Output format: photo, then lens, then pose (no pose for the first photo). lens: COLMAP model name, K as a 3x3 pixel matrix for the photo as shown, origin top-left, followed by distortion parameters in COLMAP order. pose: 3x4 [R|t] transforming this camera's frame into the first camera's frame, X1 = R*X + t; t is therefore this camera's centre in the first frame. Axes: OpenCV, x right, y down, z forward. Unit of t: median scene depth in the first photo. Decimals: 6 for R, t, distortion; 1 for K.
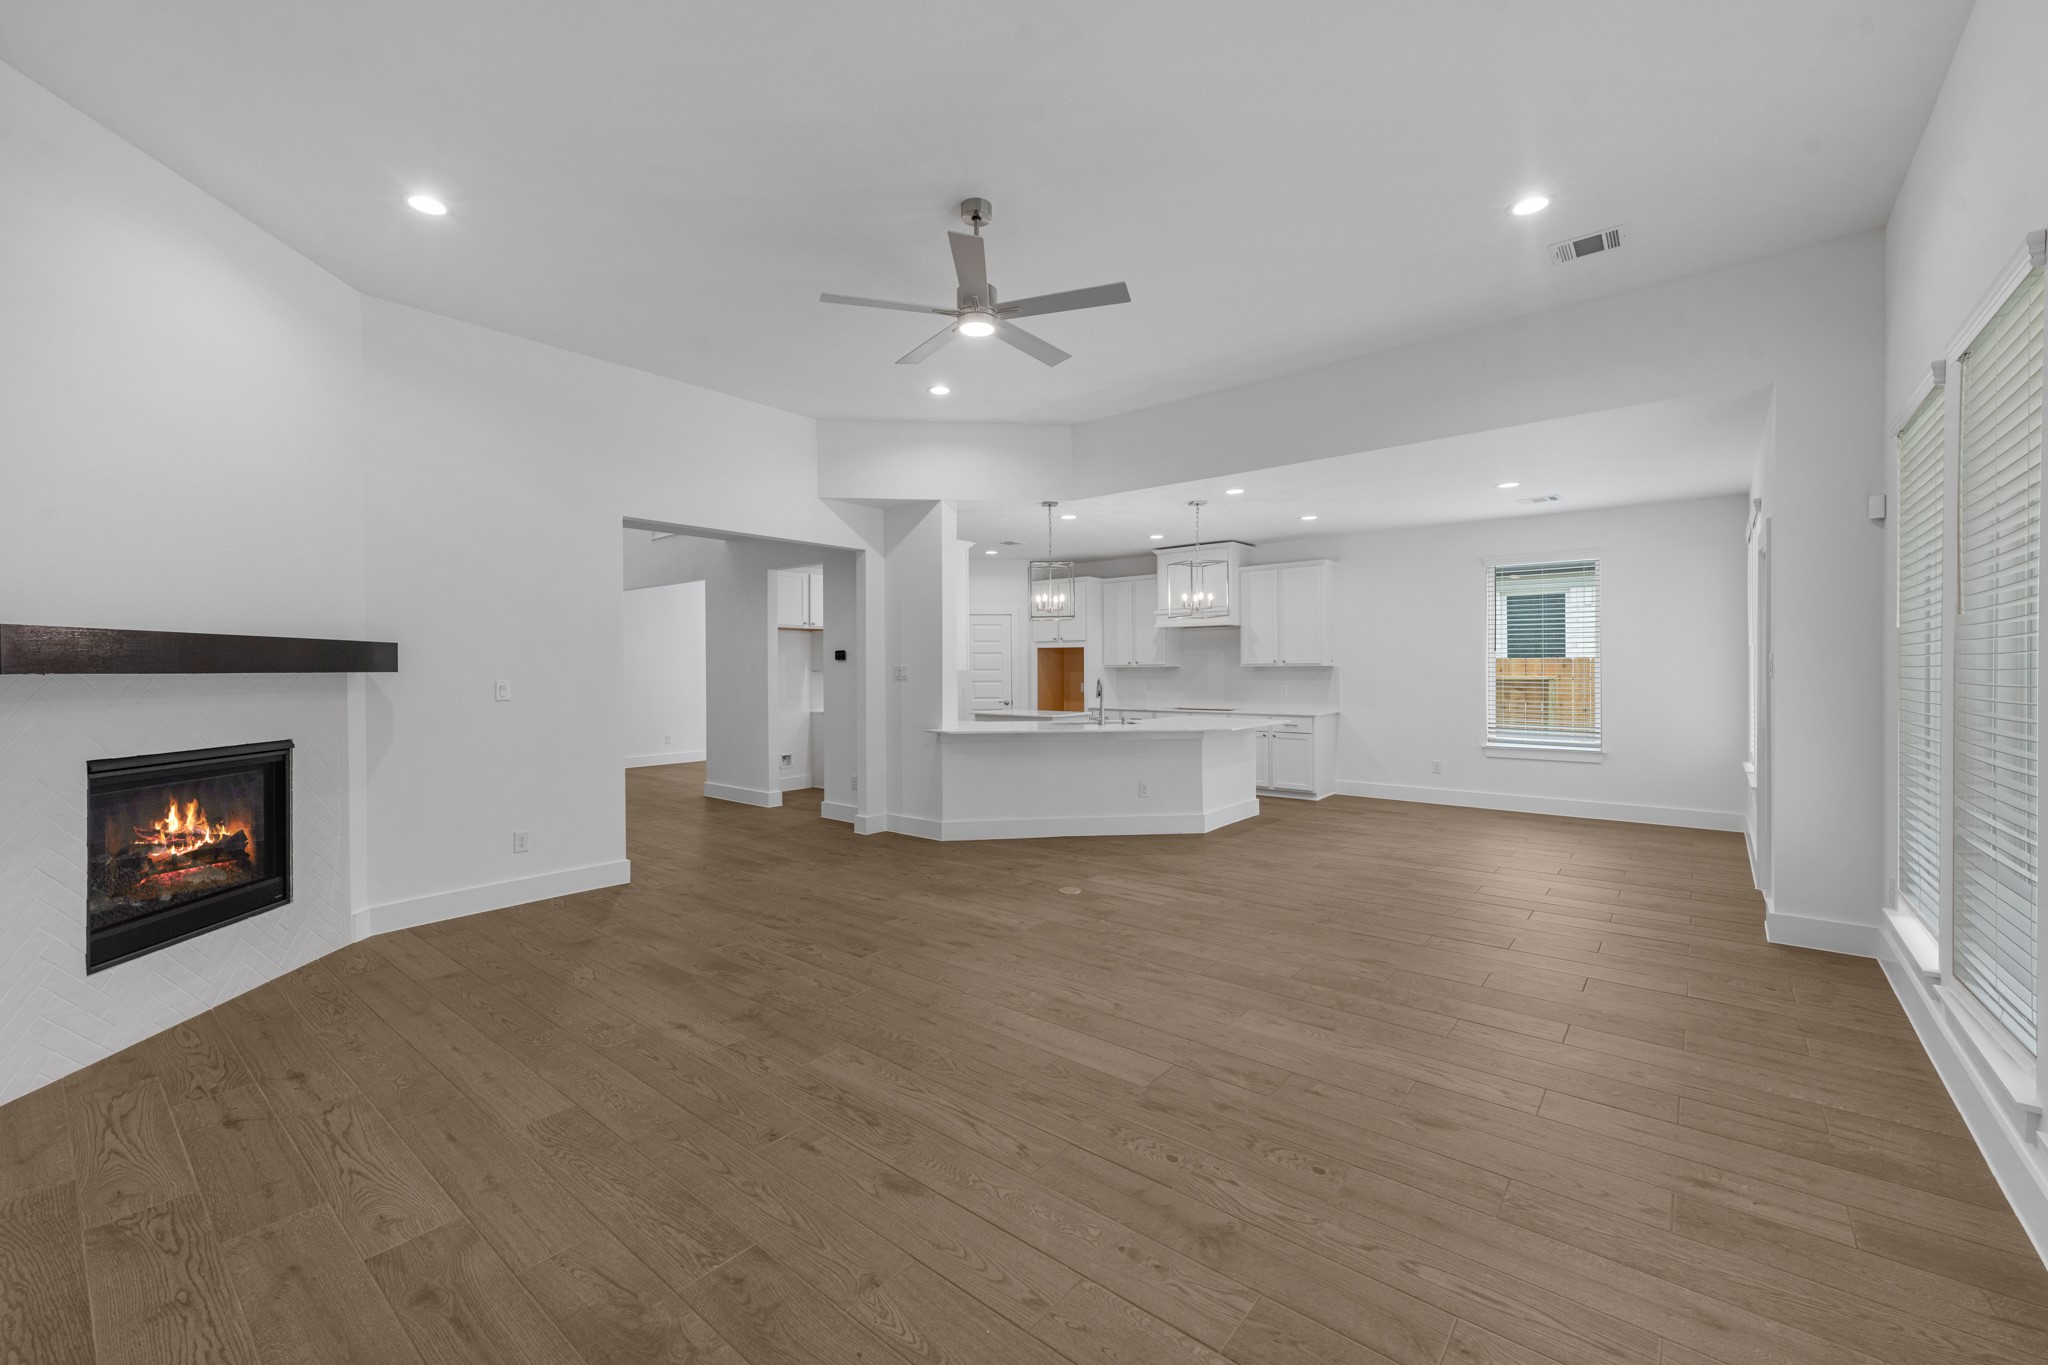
lens RADIAL K [[818.1, 0, 1013.1], [0, 818.1, 669.7], [0, 0, 1]] dist [0.008617, -0.000452]
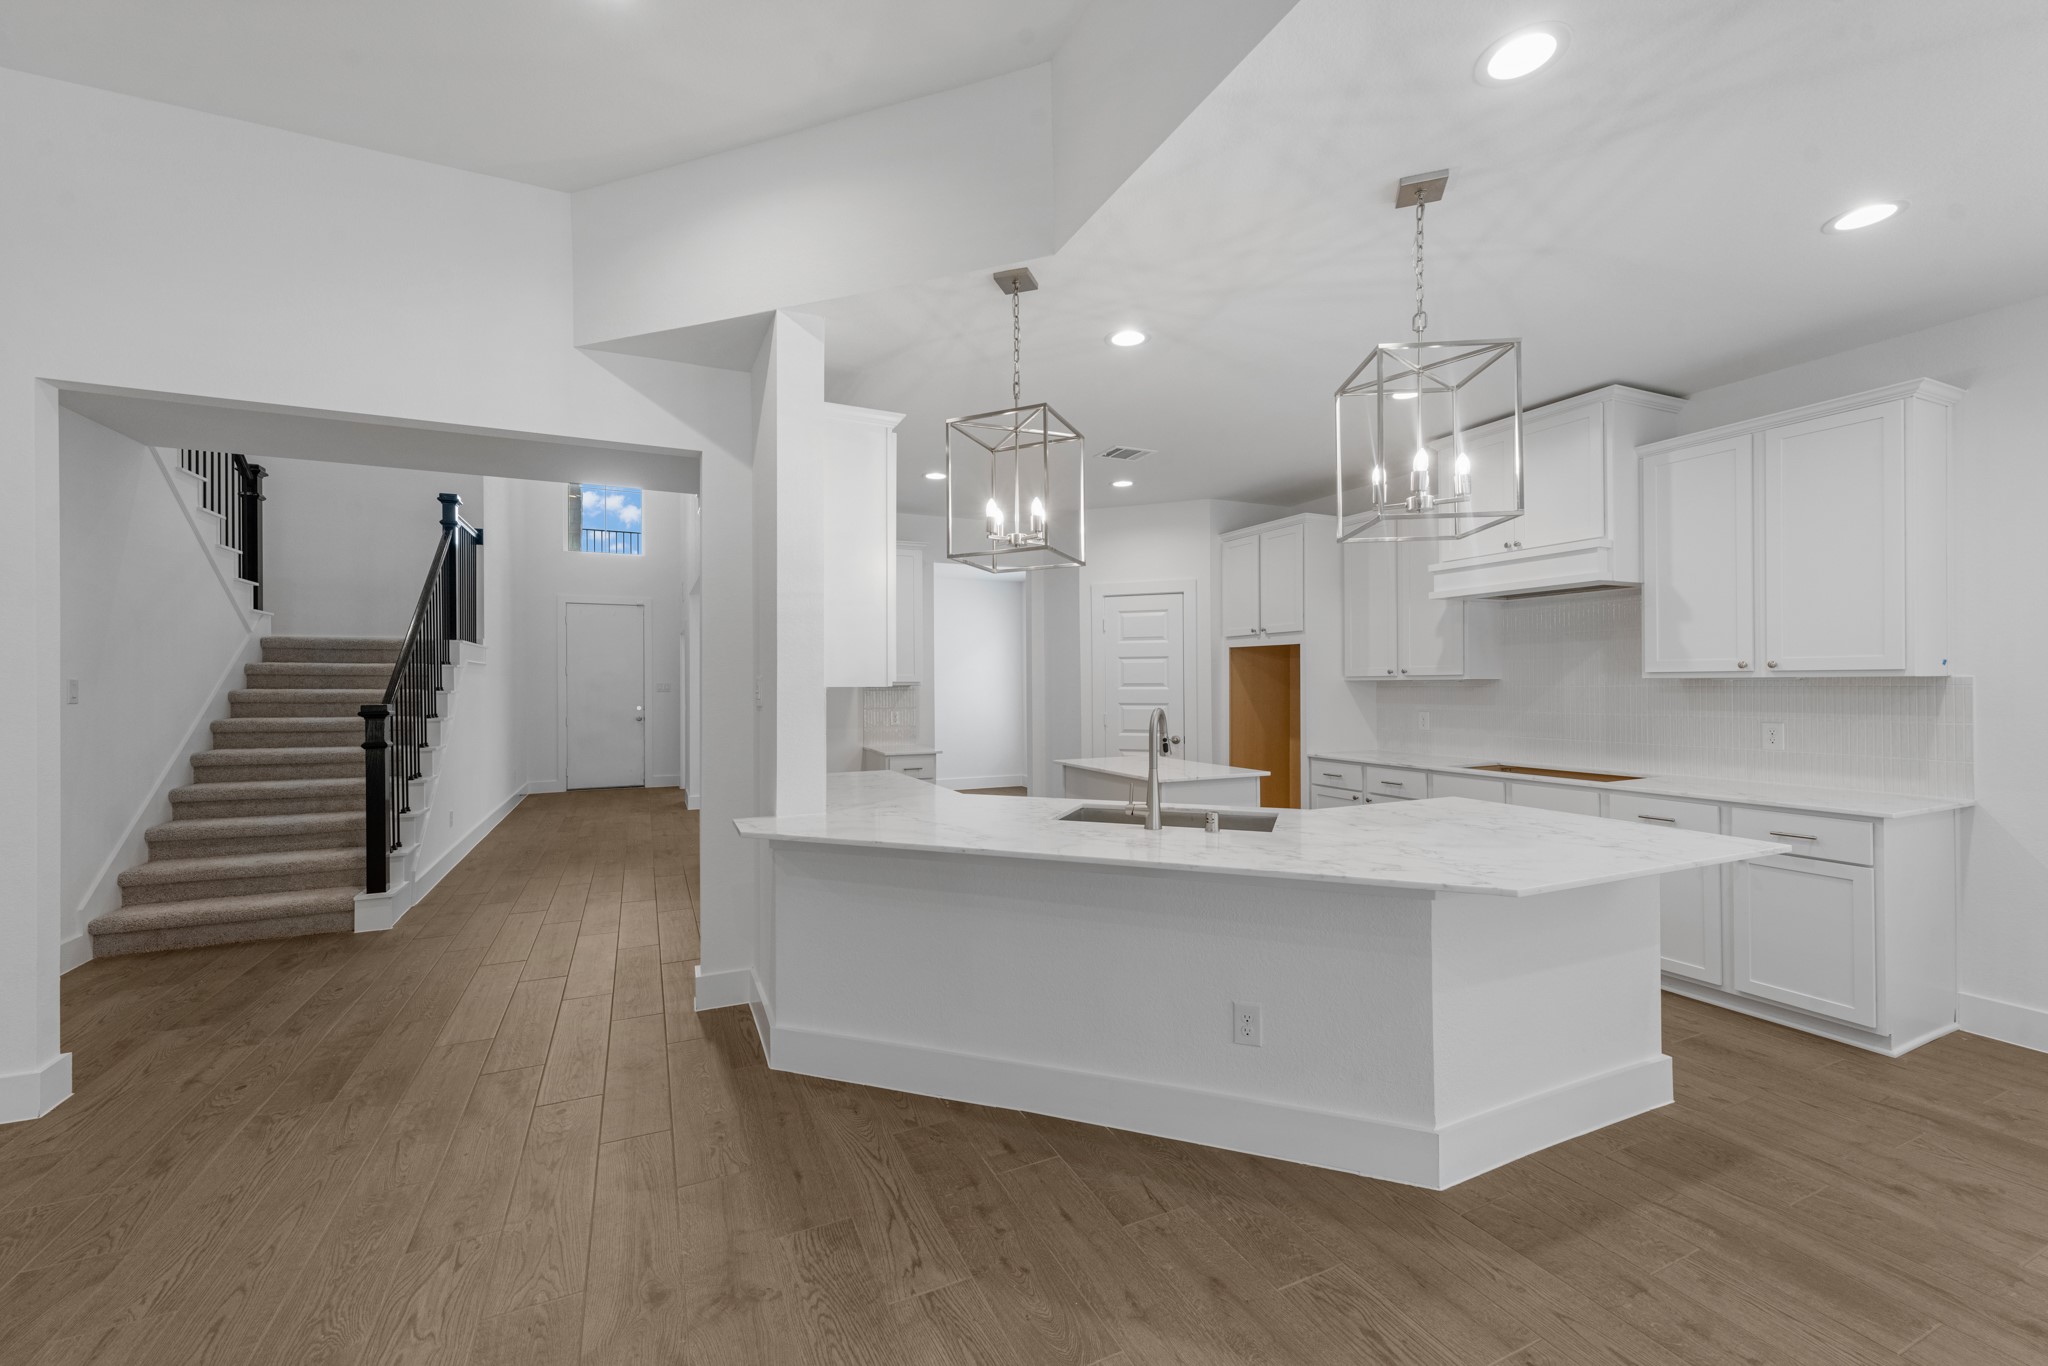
lens RADIAL K [[818.1, 0, 1022.4], [0, 818.1, 680.8], [0, 0, 1]] dist [0.008617, -0.000452]
pose [[0.905400, -0.000884, -0.424559, 0.334993], [-0.000554, 0.999995, -0.003262, -0.002247], [0.424559, 0.003189, 0.905395, 0.952075]]
